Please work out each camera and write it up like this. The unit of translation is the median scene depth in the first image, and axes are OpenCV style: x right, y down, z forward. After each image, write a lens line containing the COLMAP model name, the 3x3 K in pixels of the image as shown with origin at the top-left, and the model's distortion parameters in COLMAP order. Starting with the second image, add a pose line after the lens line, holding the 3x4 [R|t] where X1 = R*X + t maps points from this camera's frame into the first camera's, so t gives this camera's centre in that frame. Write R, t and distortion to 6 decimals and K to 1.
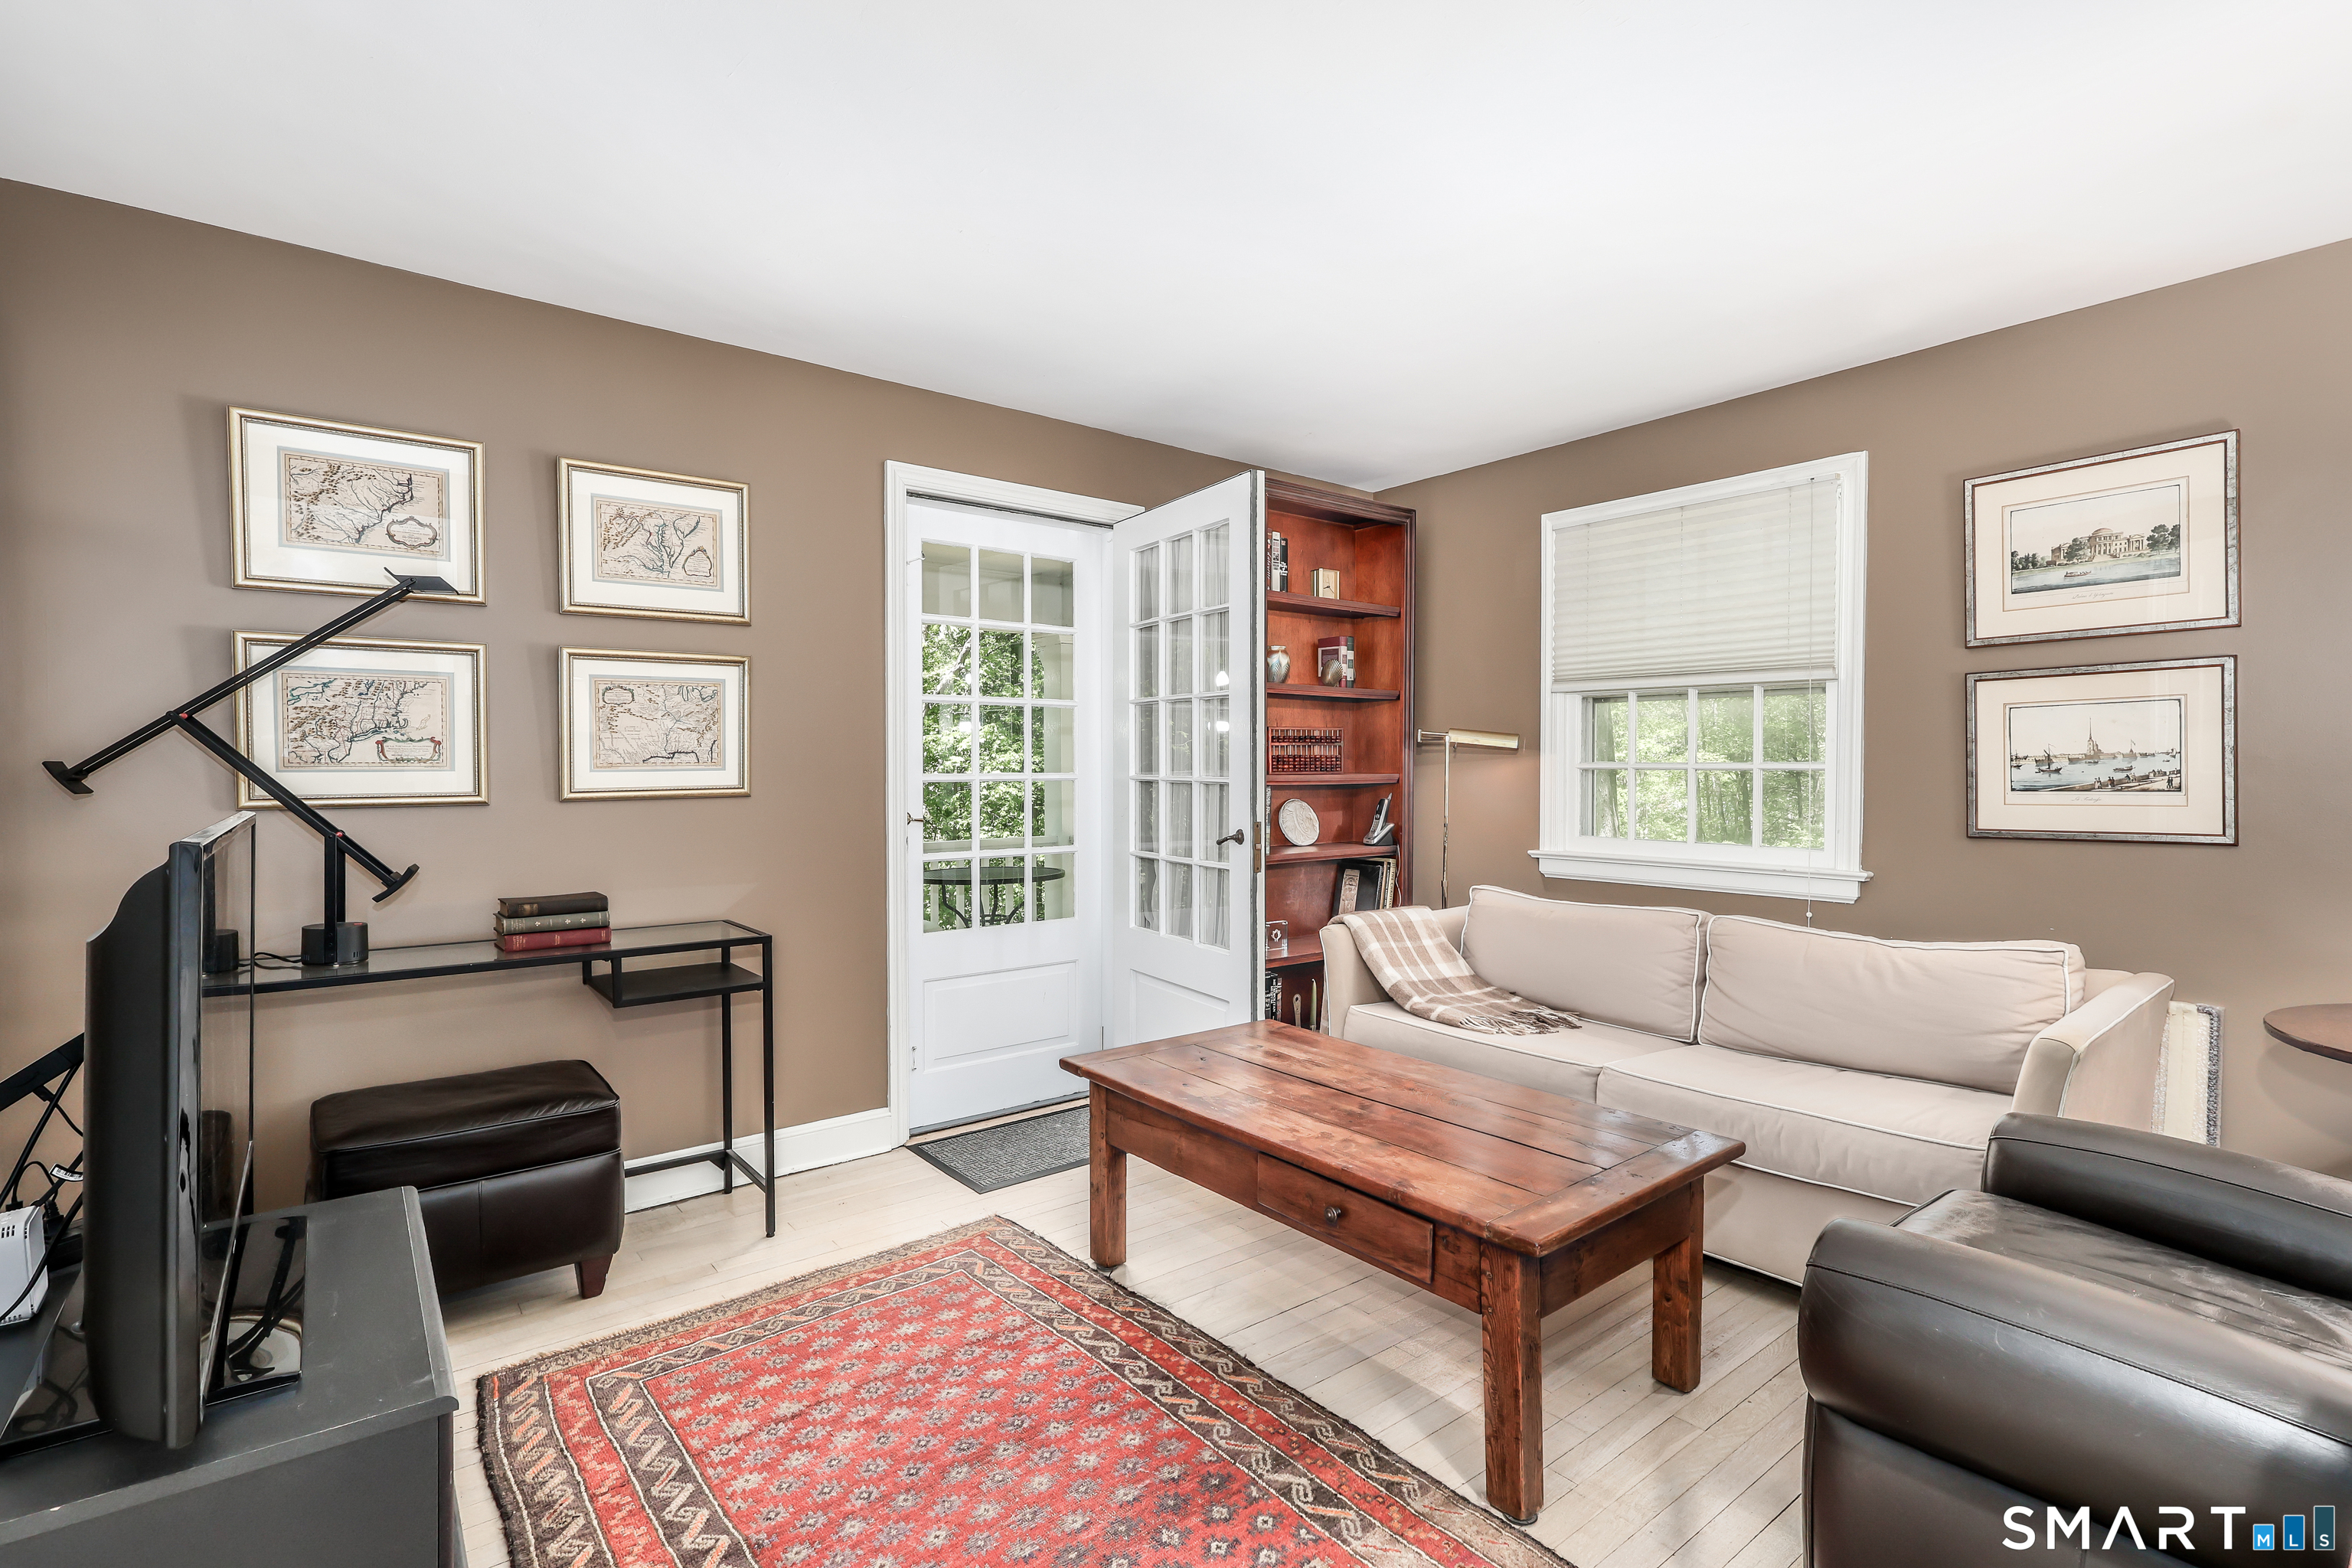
lens RADIAL K [[1082.5, 0, 1177.7], [0, 1082.5, 779.7], [0, 0, 1]] dist [-0.006988, 0.000180]
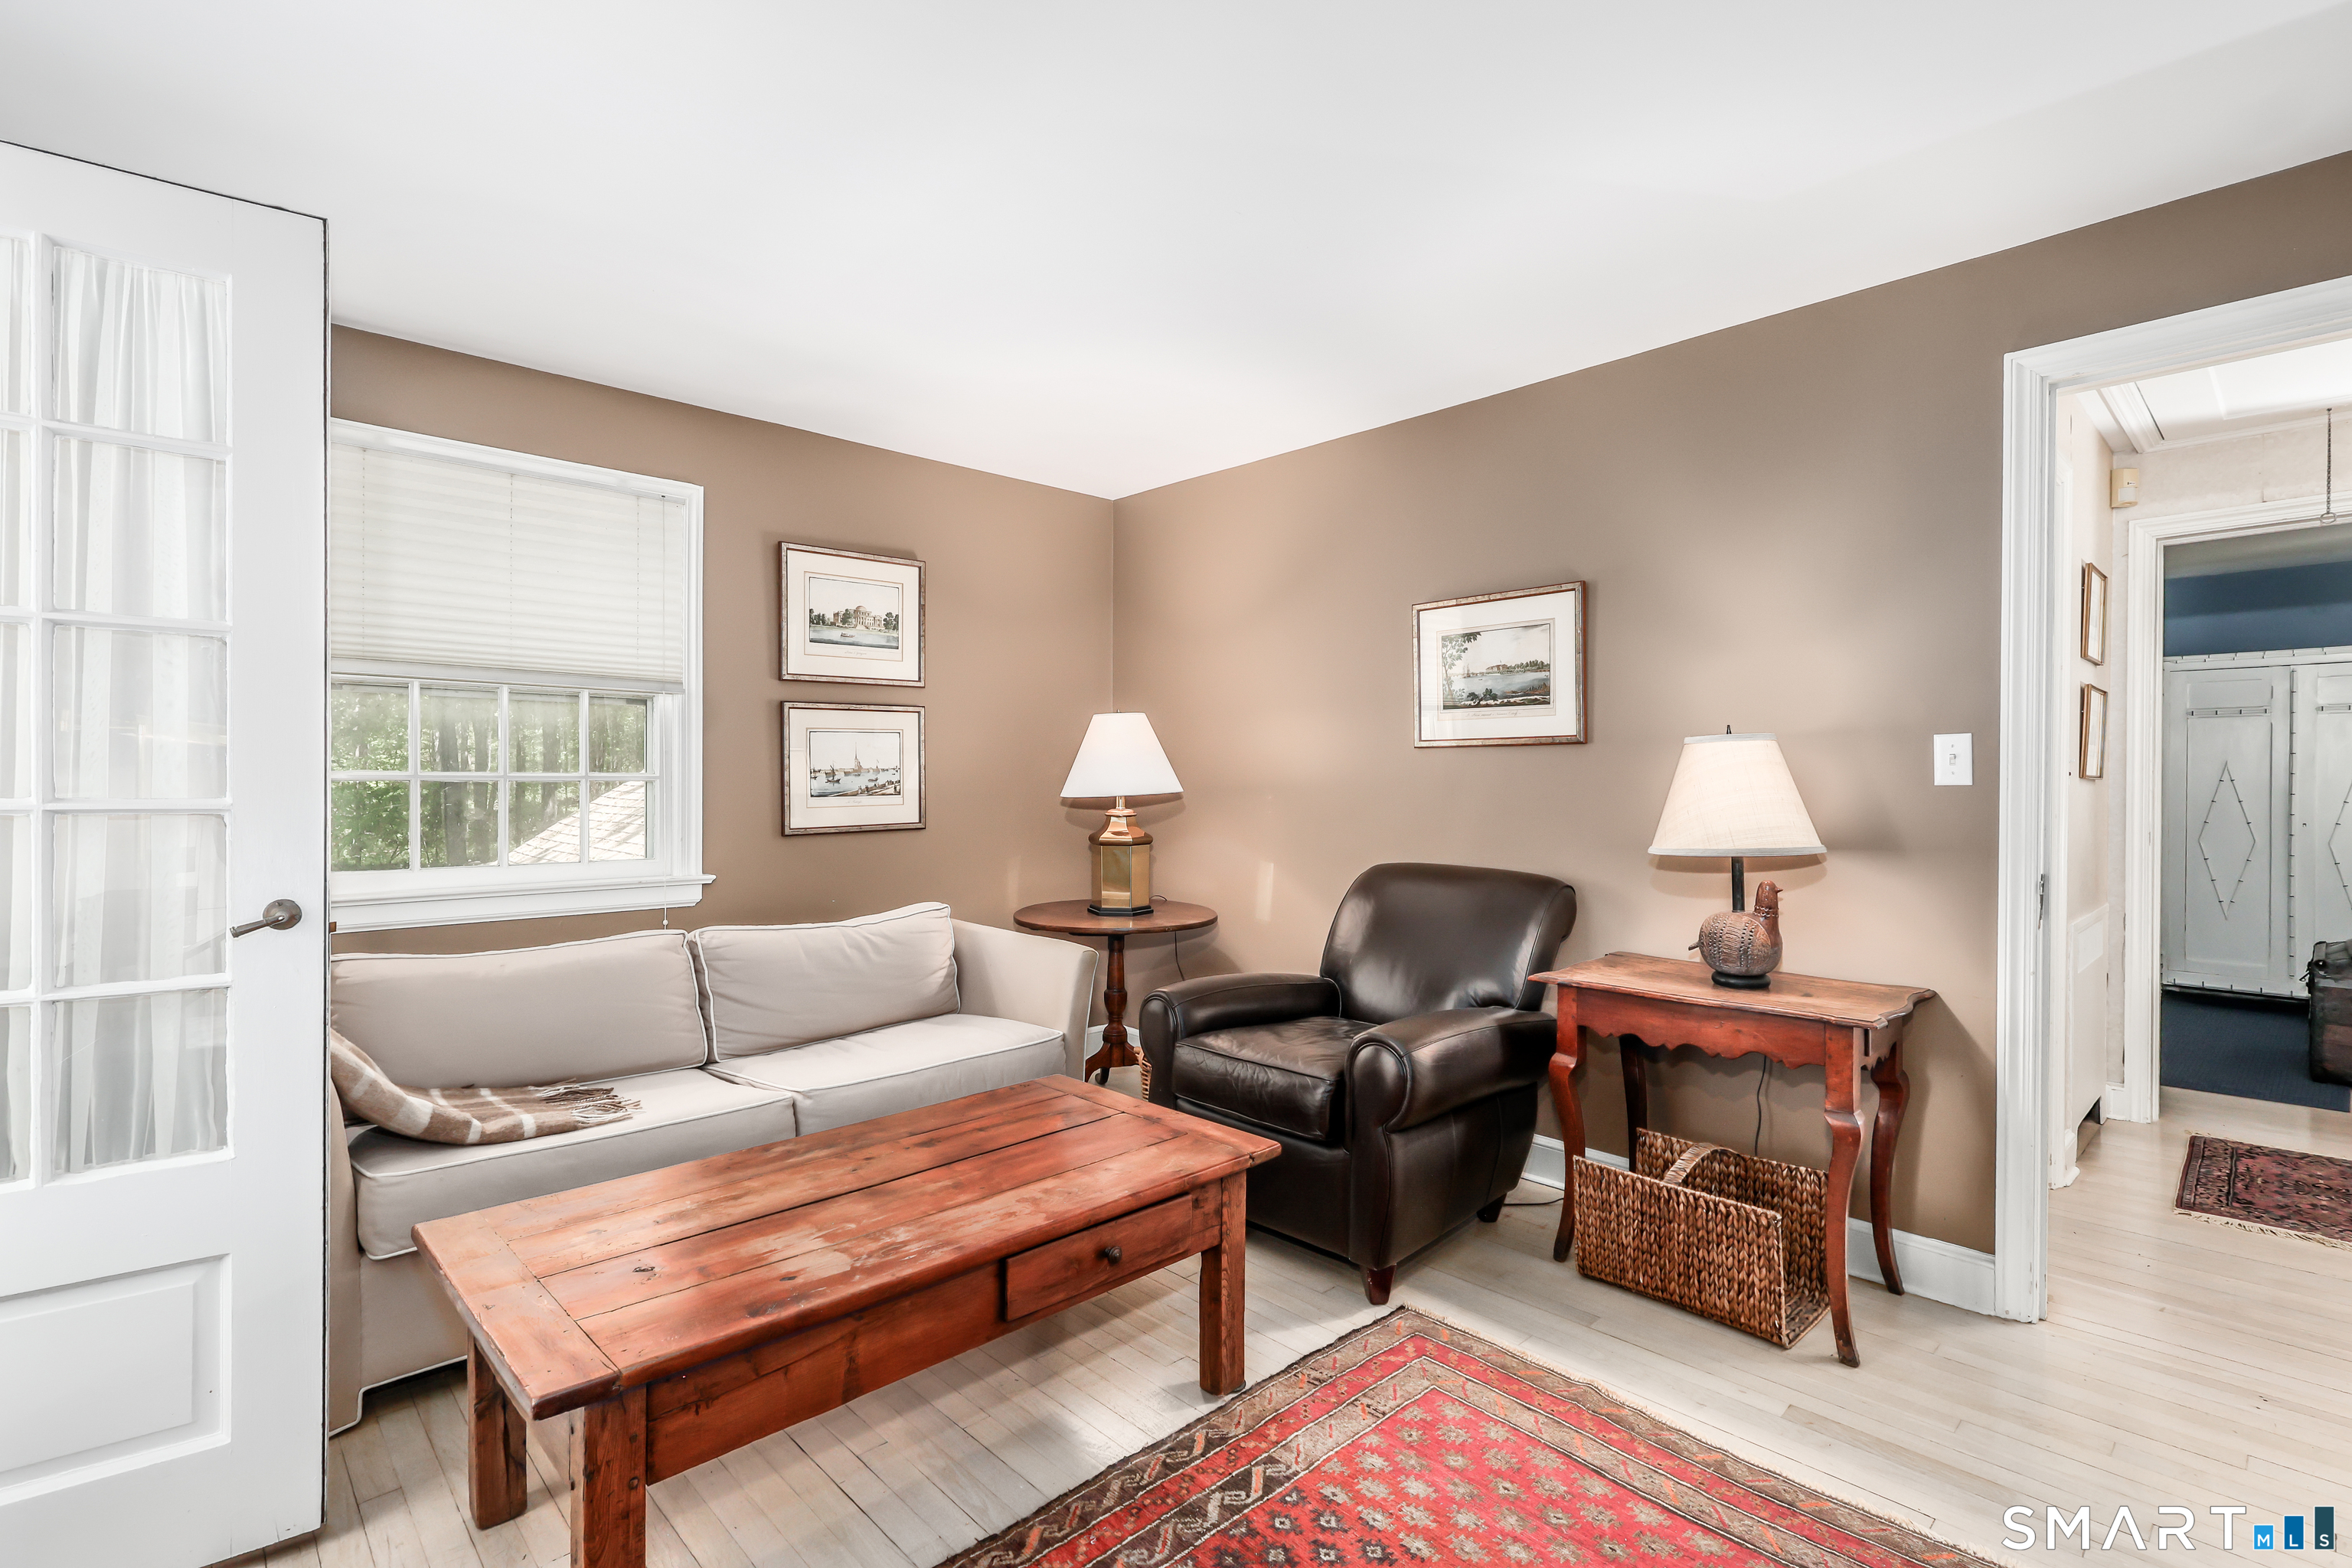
lens RADIAL K [[1082.5, 0, 1178.4], [0, 1082.5, 775.3], [0, 0, 1]] dist [-0.006988, 0.000180]
pose [[-0.086642, 0.002927, 0.996235, -0.571914], [0.009259, 0.999955, -0.002133, -0.009093], [-0.996196, 0.009039, -0.086666, 0.729118]]
